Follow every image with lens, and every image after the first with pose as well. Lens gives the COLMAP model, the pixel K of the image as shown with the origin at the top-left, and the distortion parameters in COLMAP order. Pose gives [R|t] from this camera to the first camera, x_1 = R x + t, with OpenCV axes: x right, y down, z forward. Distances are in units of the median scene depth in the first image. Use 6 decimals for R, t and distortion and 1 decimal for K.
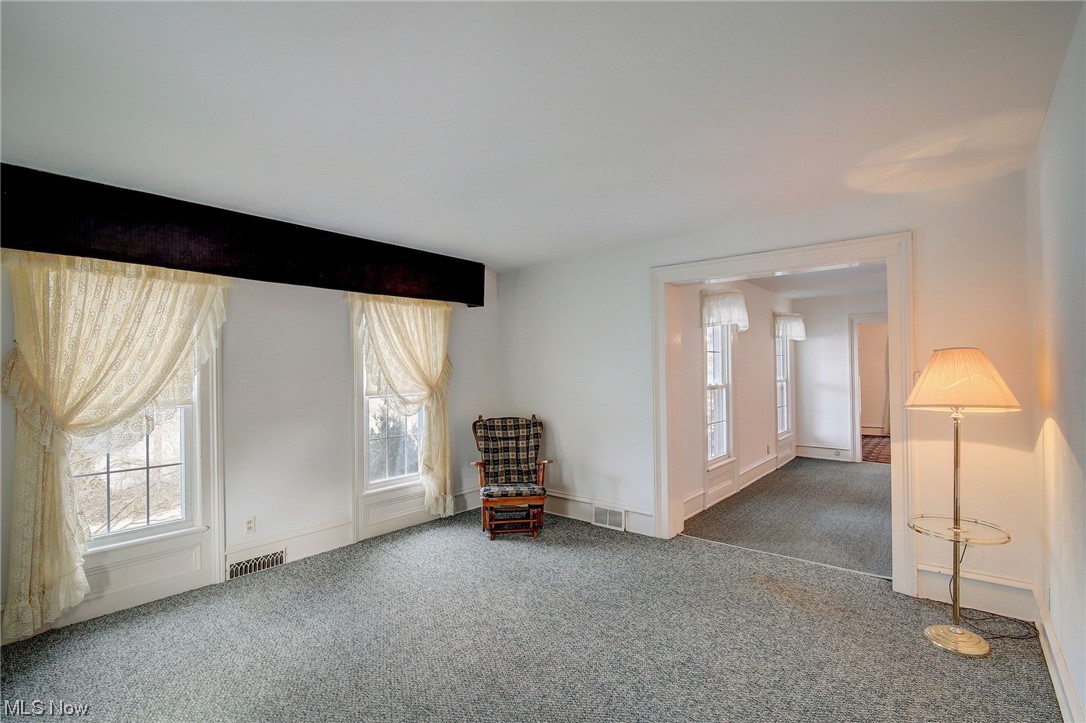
lens RADIAL K [[494.7, 0, 537.4], [0, 494.7, 366.7], [0, 0, 1]] dist [-0.024666, -0.000551]
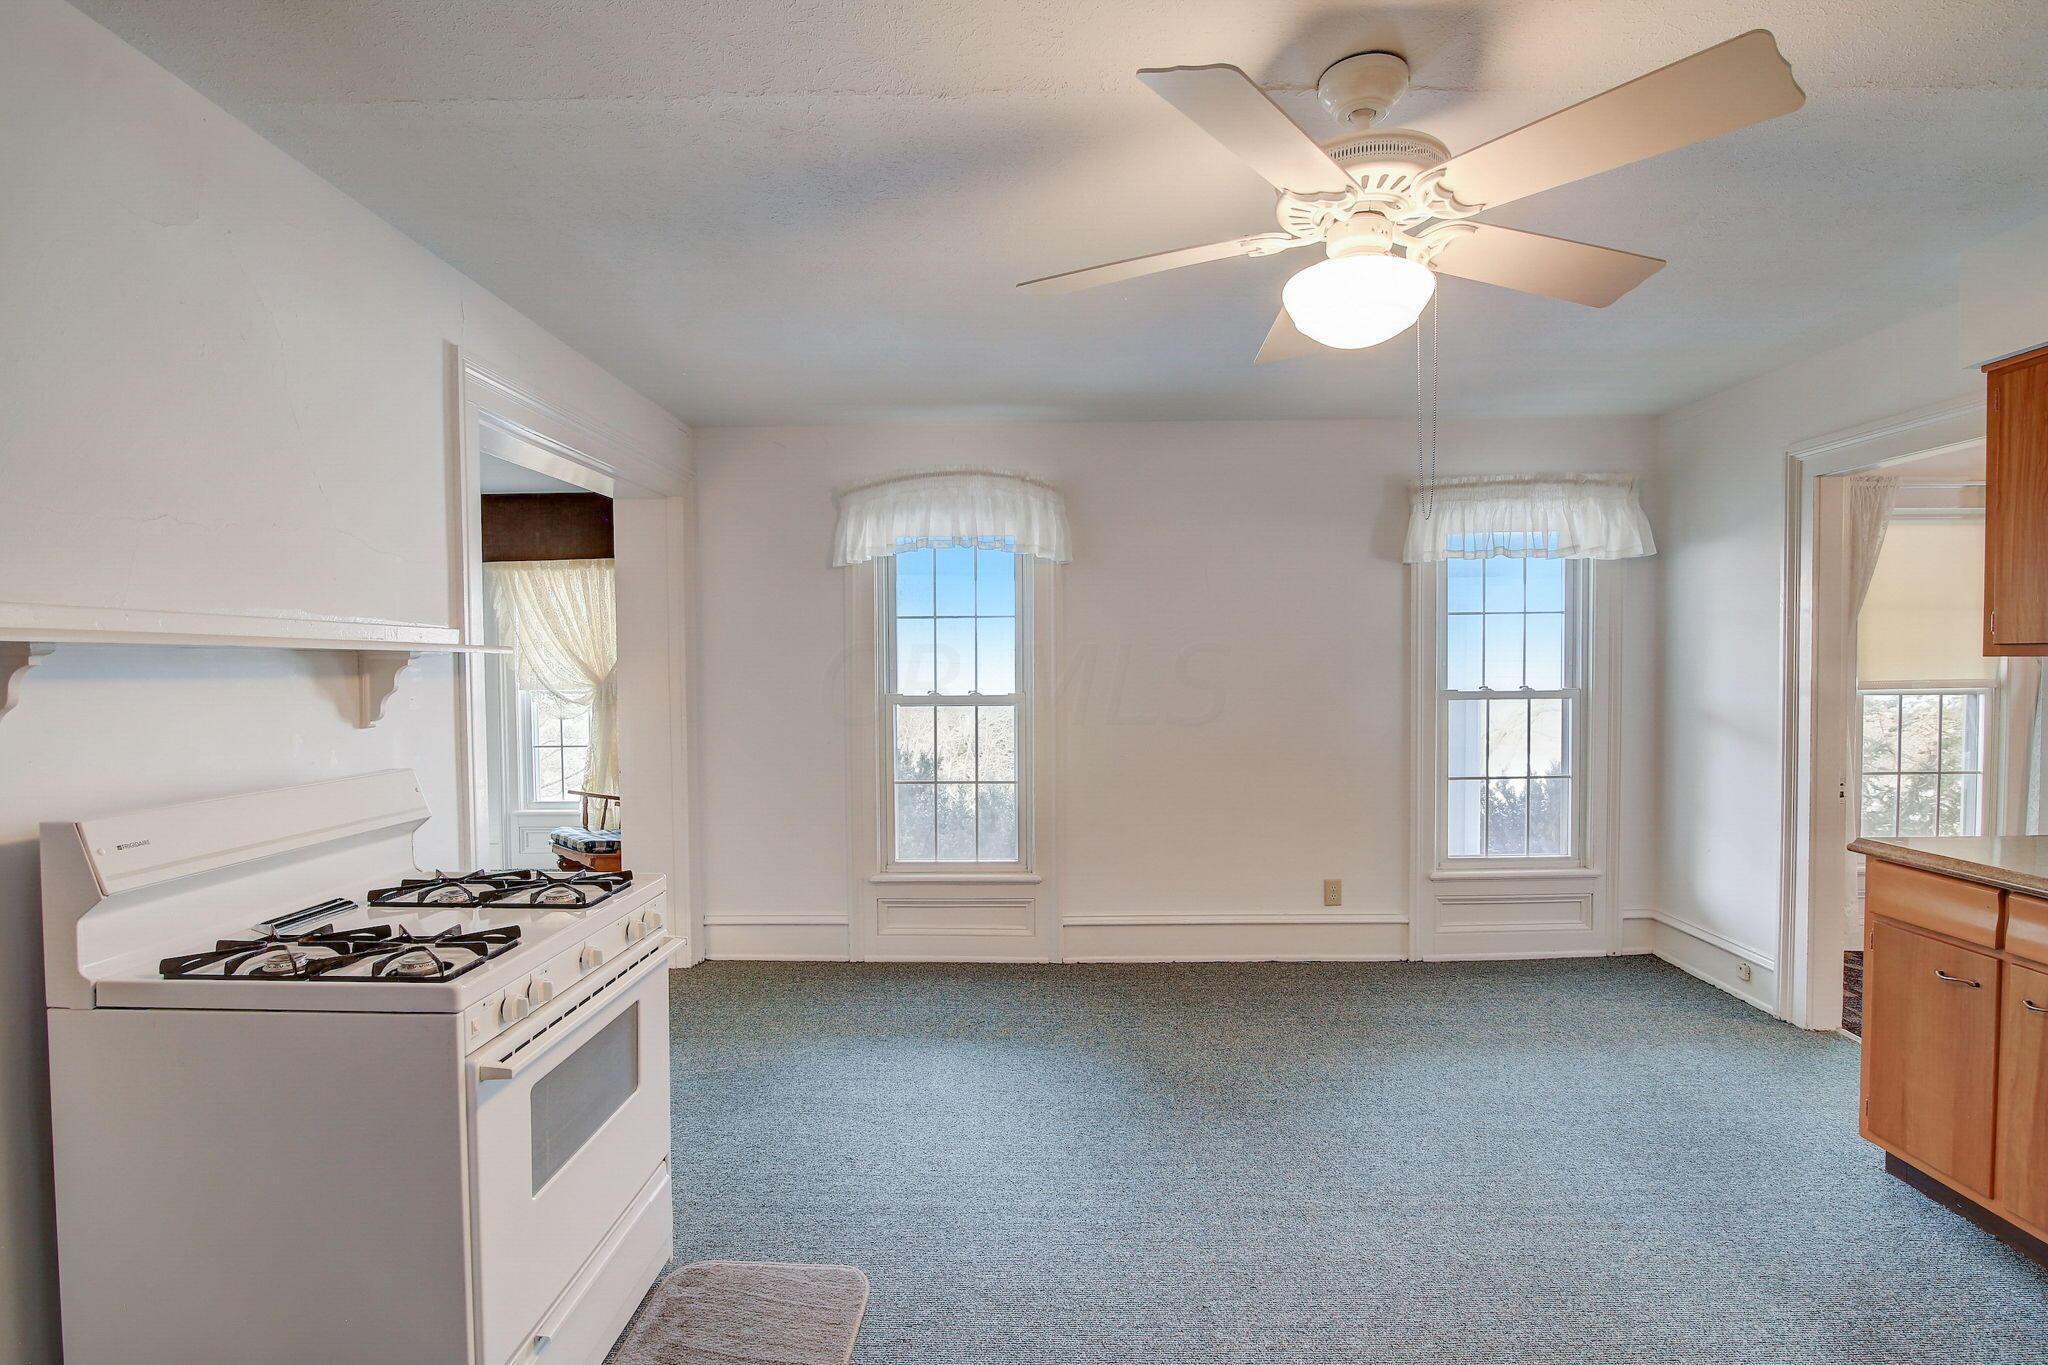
lens RADIAL K [[932.9, 0, 1036.4], [0, 932.9, 682.8], [0, 0, 1]] dist [-0.024666, -0.000551]
pose [[0.641997, 0.028010, -0.766195, 0.775827], [0.005199, 0.999150, 0.040882, -0.004733], [0.766689, -0.030229, 0.641306, 0.402675]]
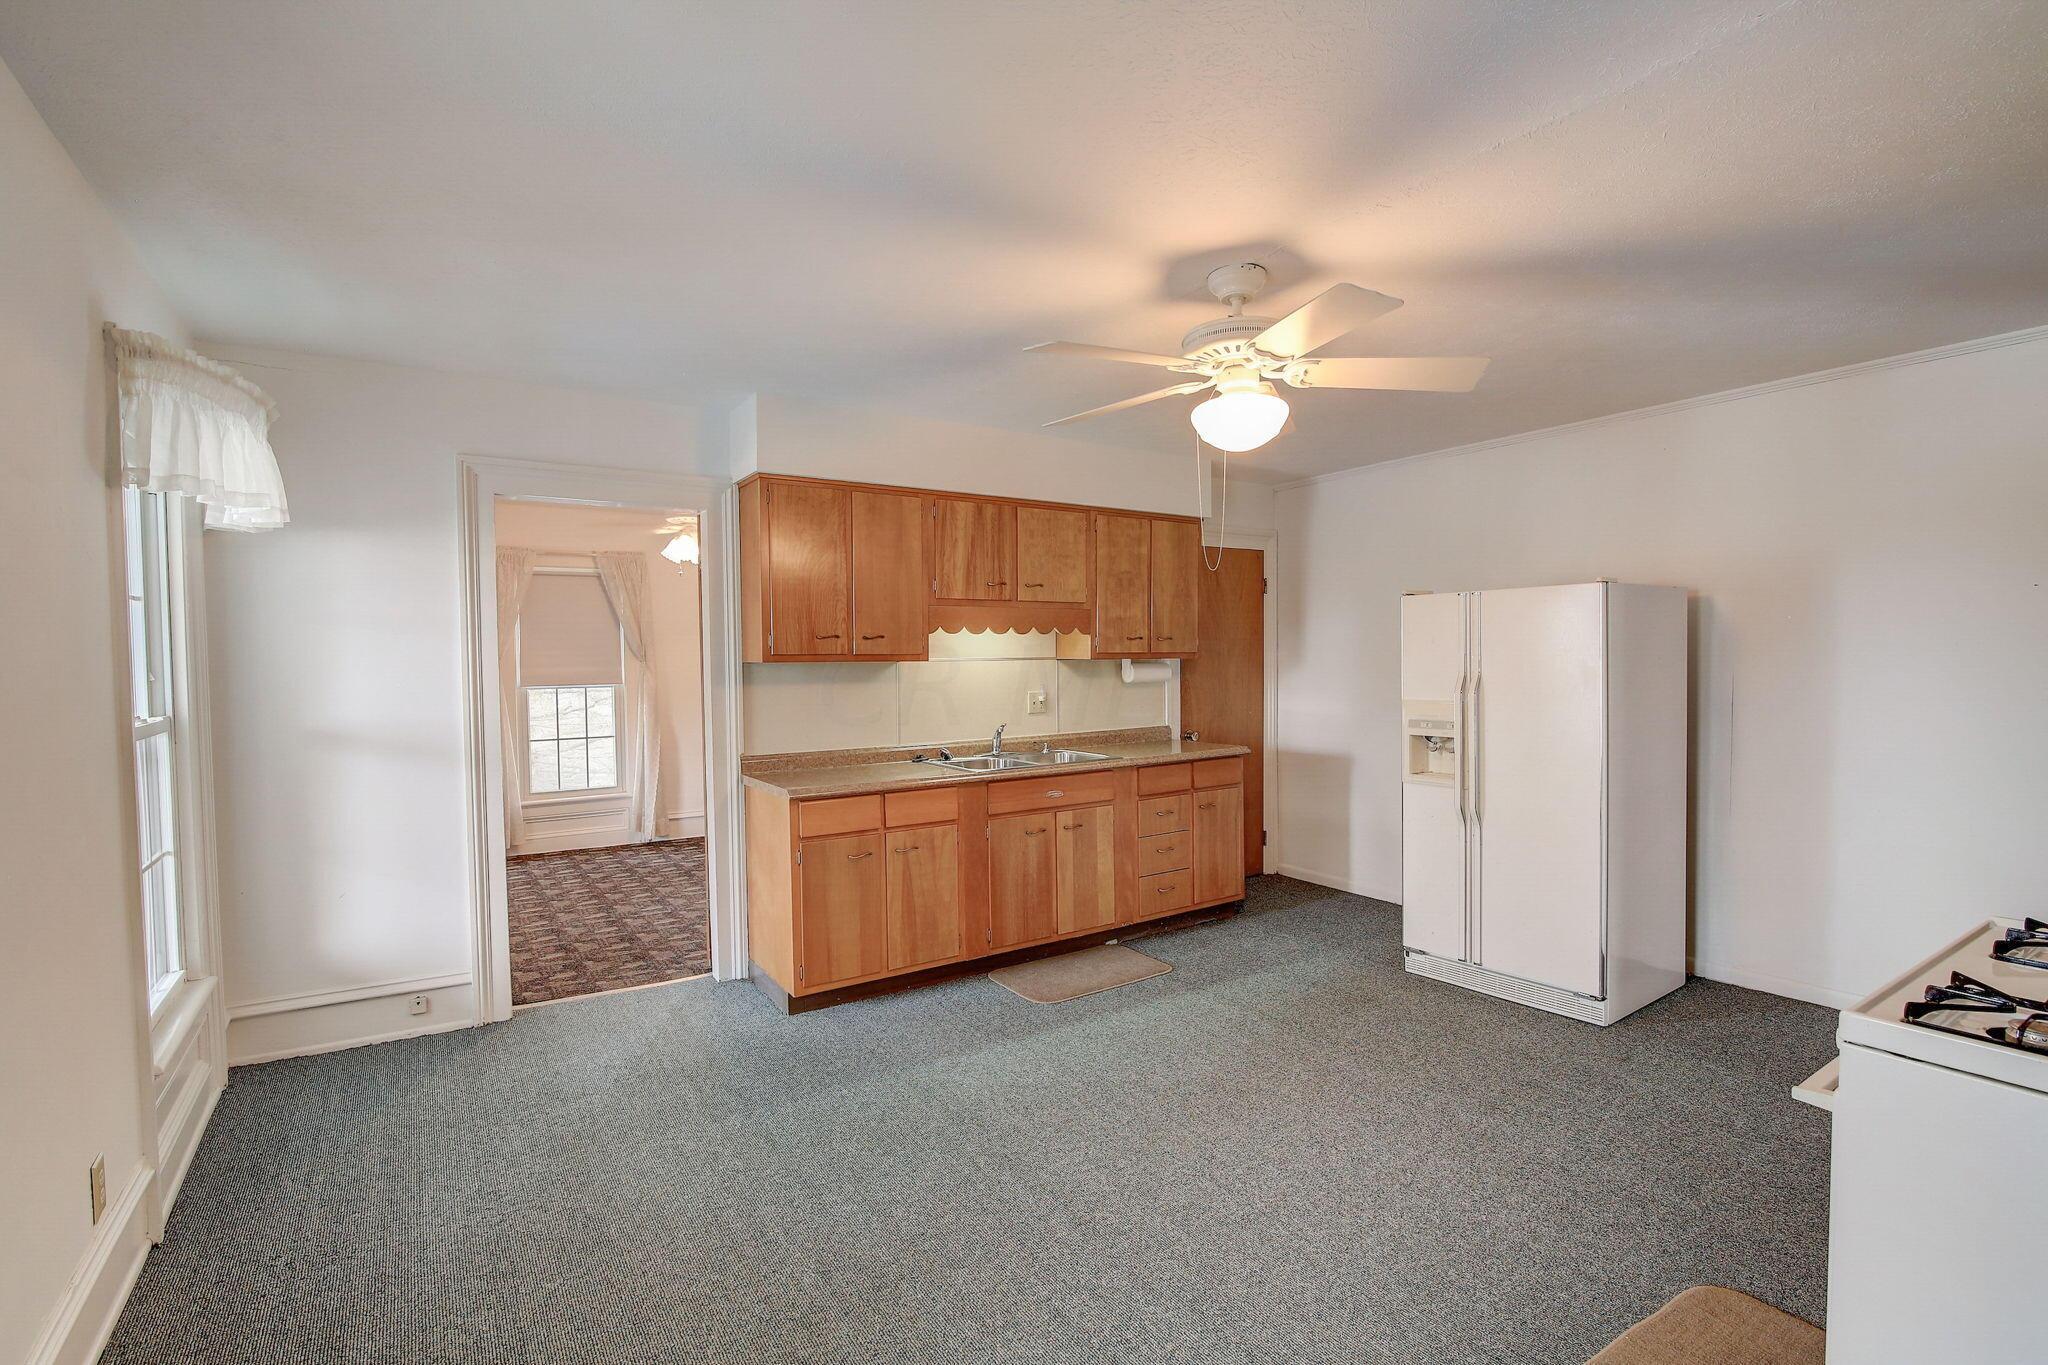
lens RADIAL K [[932.9, 0, 1024.4], [0, 932.9, 693.4], [0, 0, 1]] dist [-0.024666, -0.000551]
pose [[0.284974, -0.021019, 0.958305, 0.265997], [-0.001689, 0.999747, 0.022430, 0.006565], [-0.958534, -0.008010, 0.284866, 0.598942]]
